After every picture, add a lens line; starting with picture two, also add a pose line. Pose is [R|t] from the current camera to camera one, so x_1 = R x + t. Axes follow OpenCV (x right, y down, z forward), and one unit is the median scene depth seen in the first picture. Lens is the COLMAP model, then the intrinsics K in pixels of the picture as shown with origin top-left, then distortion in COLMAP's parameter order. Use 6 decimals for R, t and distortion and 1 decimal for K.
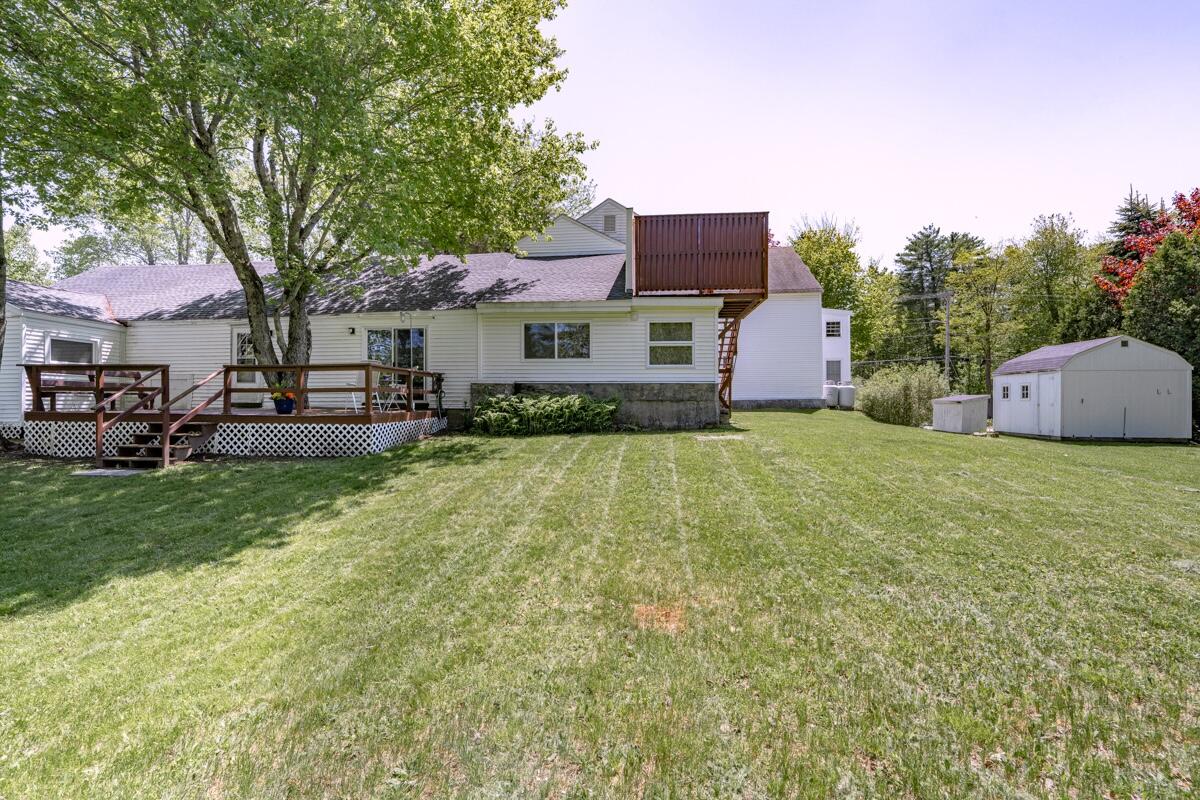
lens RADIAL K [[502.7, 0, 599.6], [0, 502.7, 394.5], [0, 0, 1]] dist [-0.009285, -0.000307]
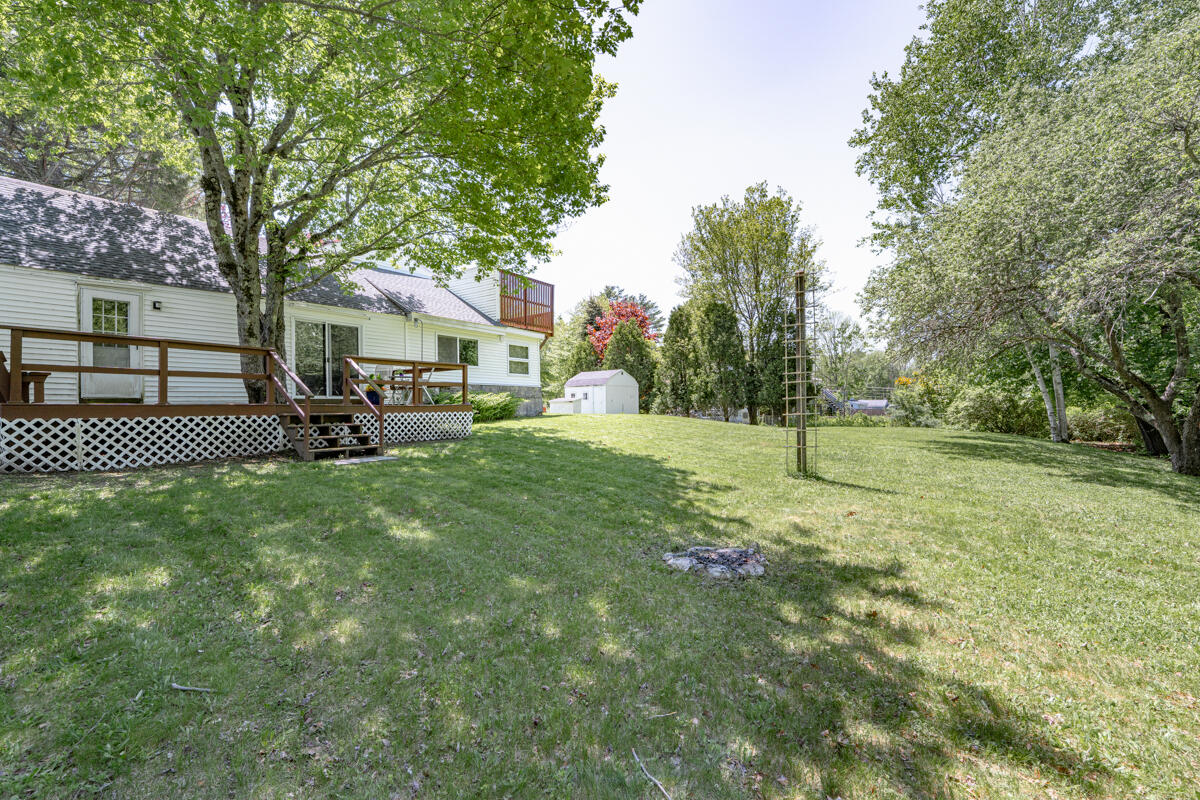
lens RADIAL K [[502.7, 0, 597.2], [0, 502.7, 401.5], [0, 0, 1]] dist [-0.009285, -0.000307]
pose [[0.497730, 0.001565, 0.867331, -1.046725], [0.000534, 0.999998, -0.002111, 0.026132], [-0.867332, 0.001514, 0.497728, 0.048824]]
